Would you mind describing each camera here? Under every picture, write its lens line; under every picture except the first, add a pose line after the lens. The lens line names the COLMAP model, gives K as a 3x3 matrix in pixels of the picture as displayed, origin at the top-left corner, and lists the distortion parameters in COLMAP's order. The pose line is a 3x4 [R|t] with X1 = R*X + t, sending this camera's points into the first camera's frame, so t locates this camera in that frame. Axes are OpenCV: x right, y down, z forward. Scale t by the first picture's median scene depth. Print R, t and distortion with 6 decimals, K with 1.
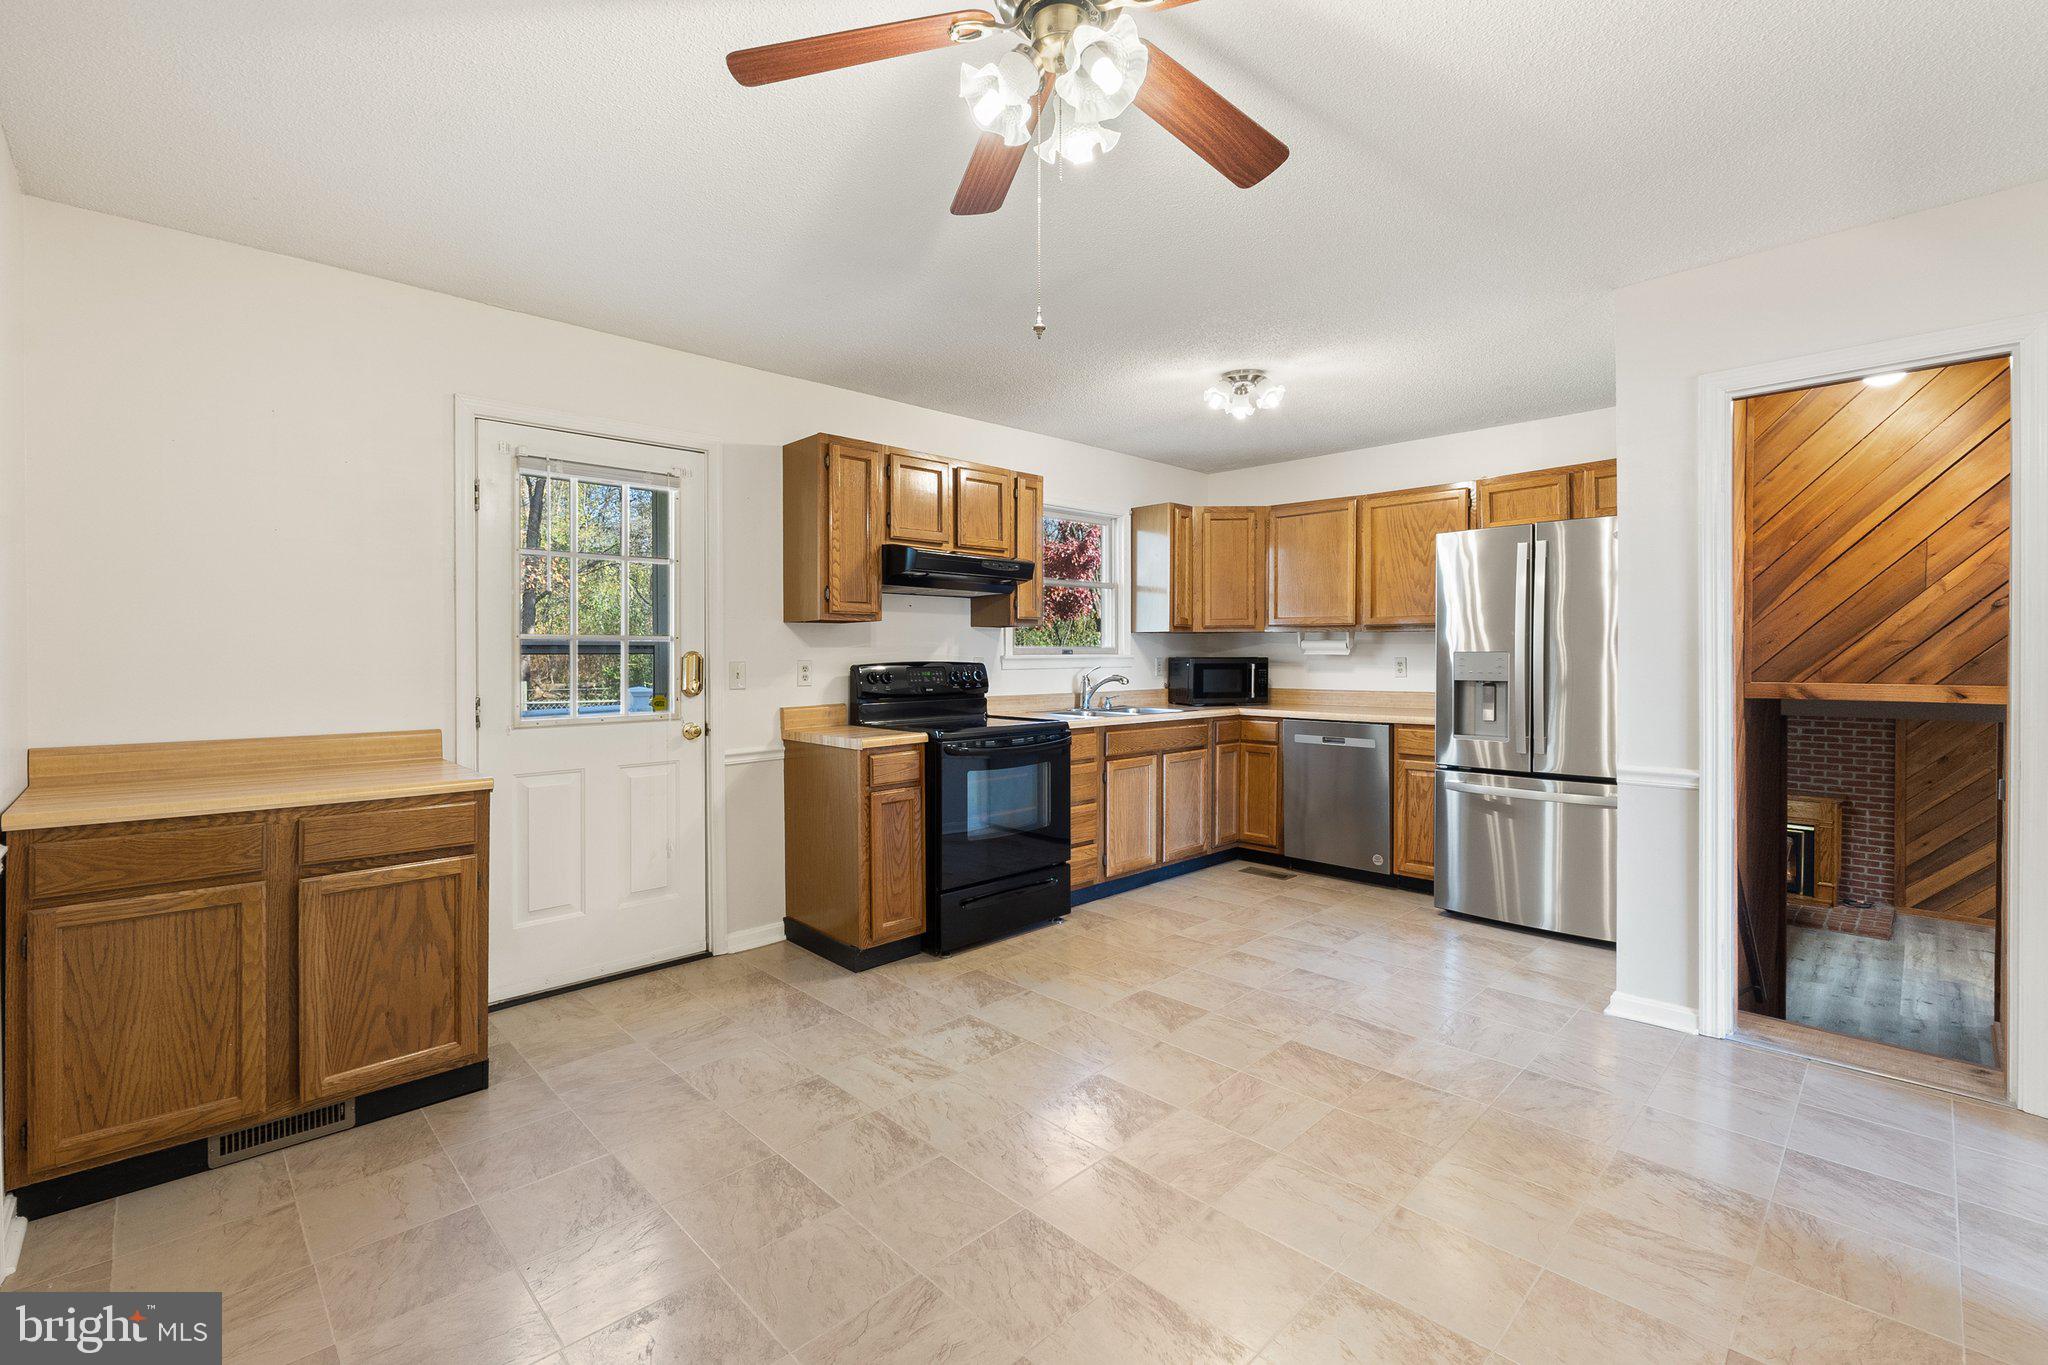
lens RADIAL K [[886.1, 0, 1007.5], [0, 886.1, 692.5], [0, 0, 1]] dist [0.000204, 0.000168]
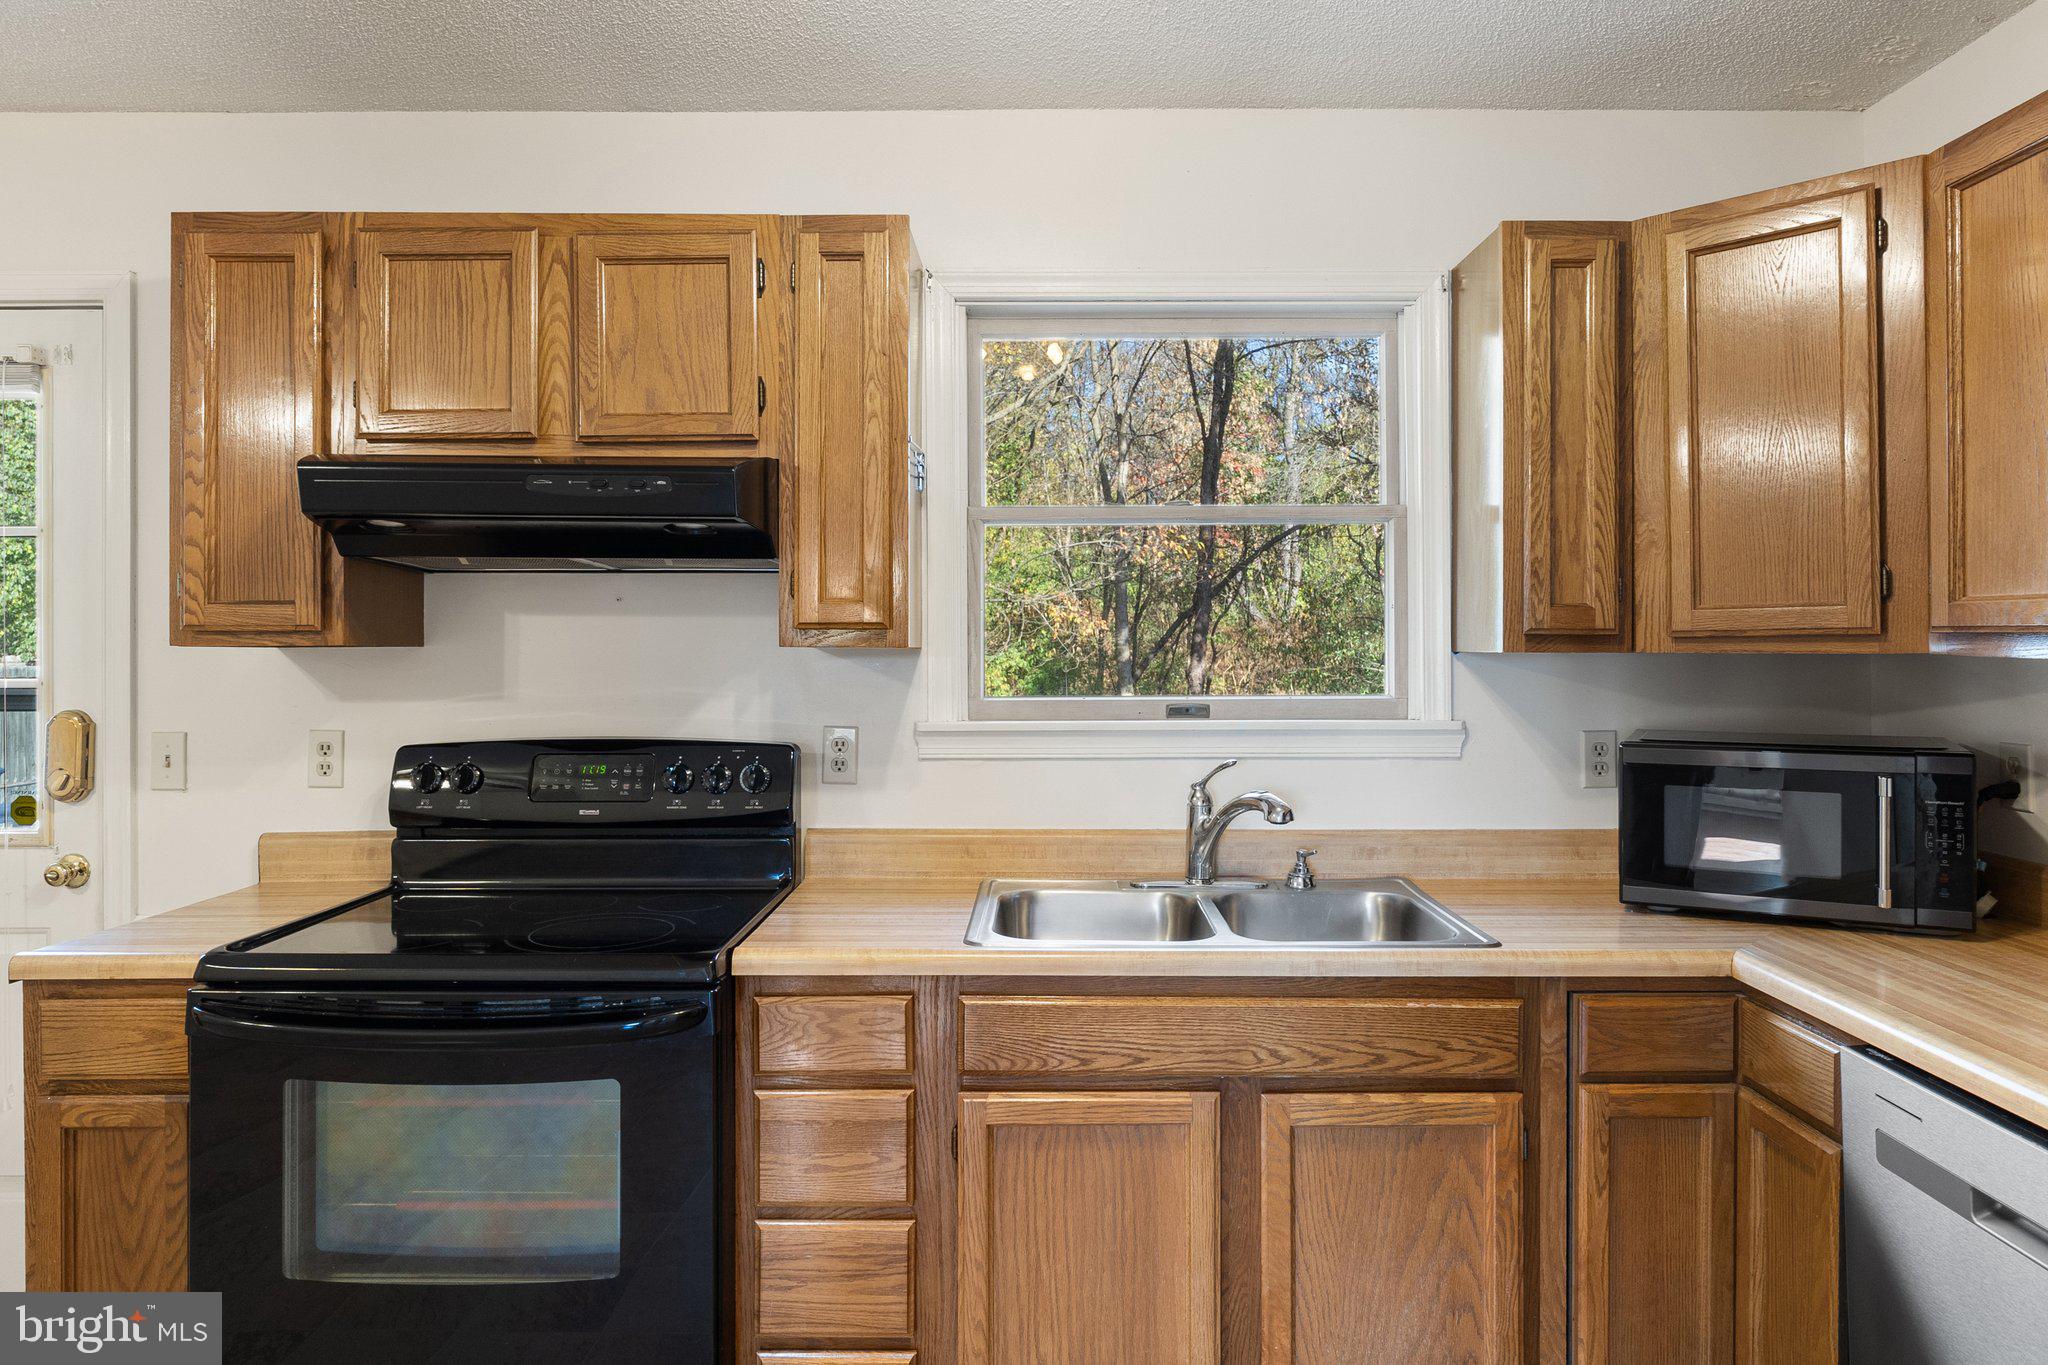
lens RADIAL K [[1320.4, 0, 1022.7], [0, 1320.4, 647.3], [0, 0, 1]] dist [-0.000003, -0.000453]
pose [[0.733849, 0.004397, -0.679298, 0.402680], [-0.031495, 0.999124, -0.027558, -0.058879], [0.678582, 0.041618, 0.733345, 0.620206]]
